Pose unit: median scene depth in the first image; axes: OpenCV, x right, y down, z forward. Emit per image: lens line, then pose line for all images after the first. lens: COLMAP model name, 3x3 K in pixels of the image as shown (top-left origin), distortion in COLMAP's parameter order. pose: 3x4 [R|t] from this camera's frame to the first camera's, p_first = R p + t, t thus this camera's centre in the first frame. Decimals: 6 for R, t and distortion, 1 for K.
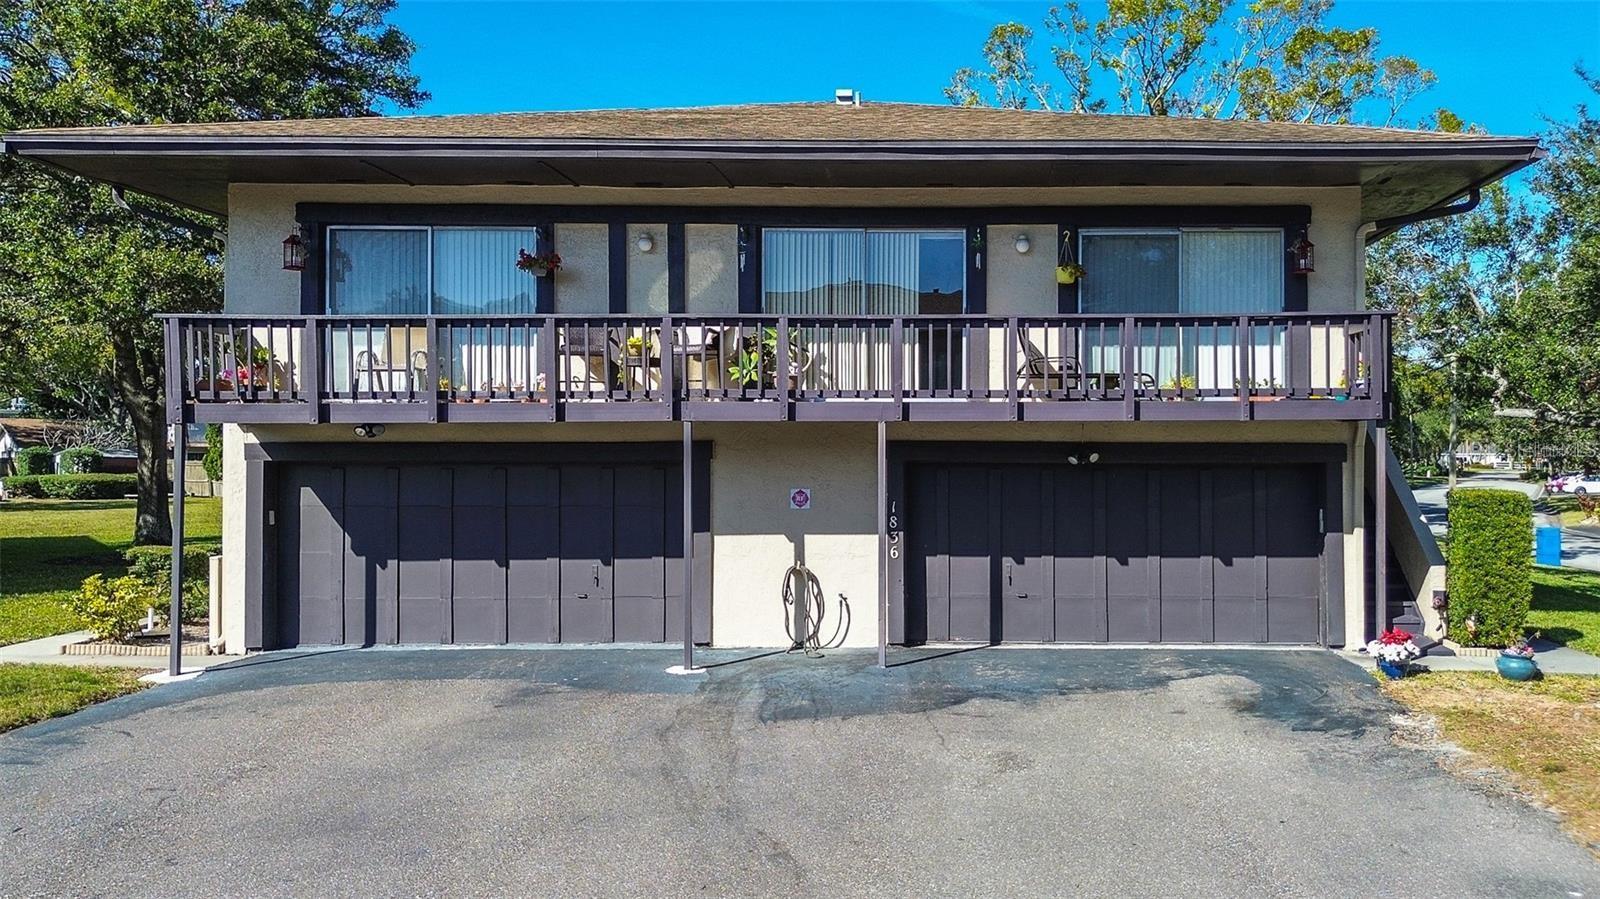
lens RADIAL K [[1201.9, 0, 800.0], [0, 1201.9, 449.5], [0, 0, 1]] dist [0.034170, 0.000864]
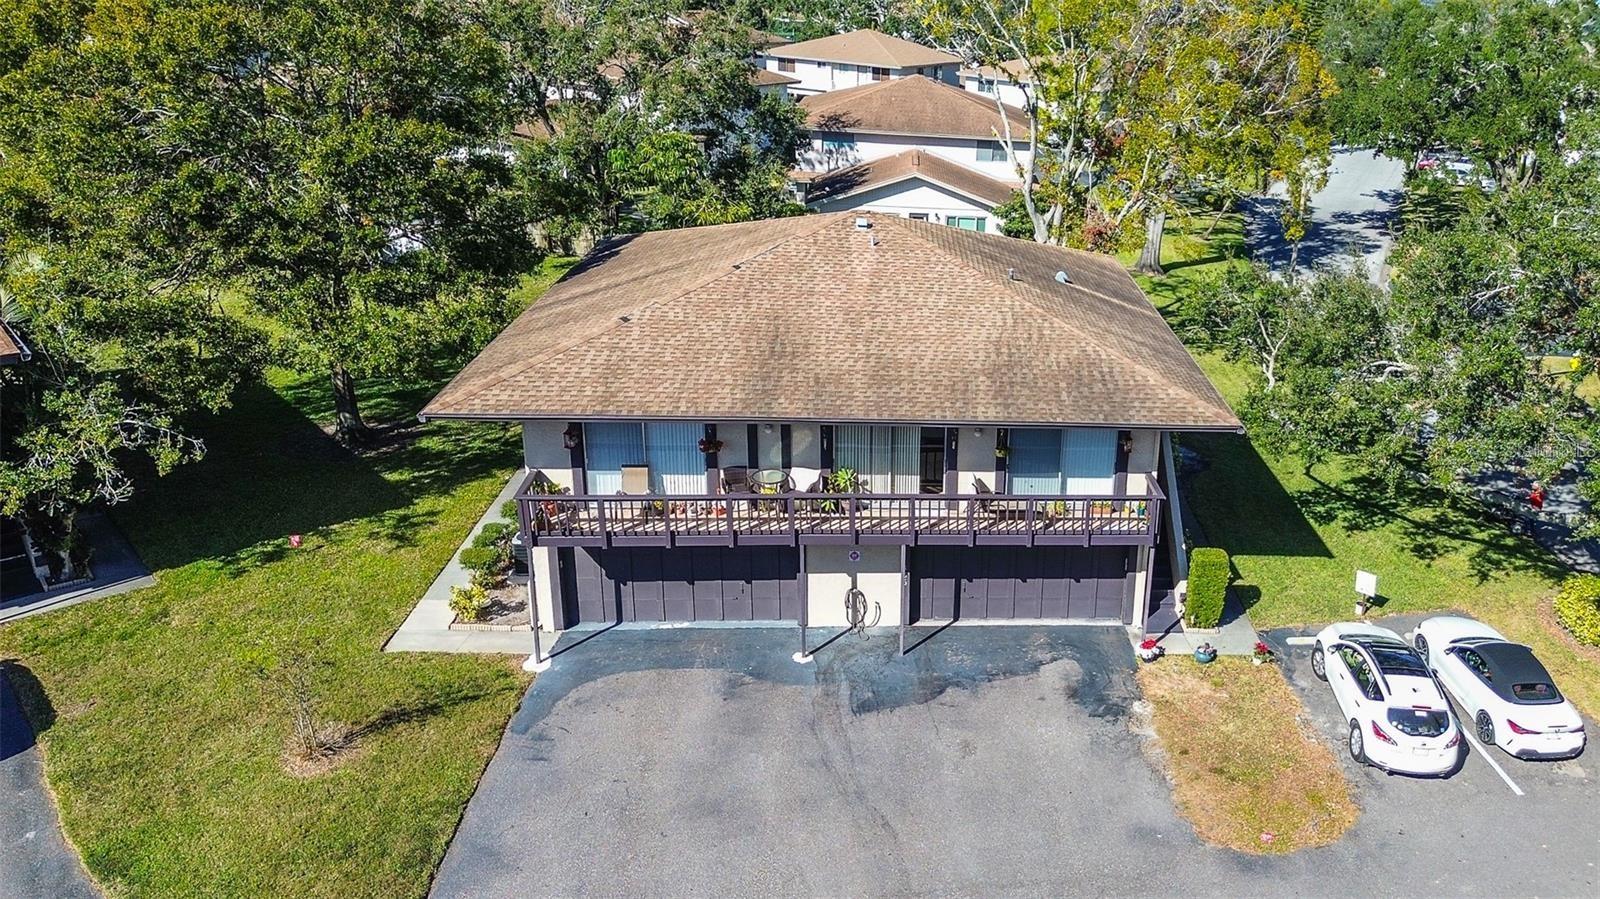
lens RADIAL K [[1176.7, 0, 800.0], [0, 1176.7, 449.5], [0, 0, 1]] dist [0.087915, -0.098248]
pose [[0.998243, -0.031297, 0.050319, -0.176881], [0.011934, 0.937932, 0.346614, -0.773355], [-0.058044, -0.345404, 0.936657, -0.674083]]
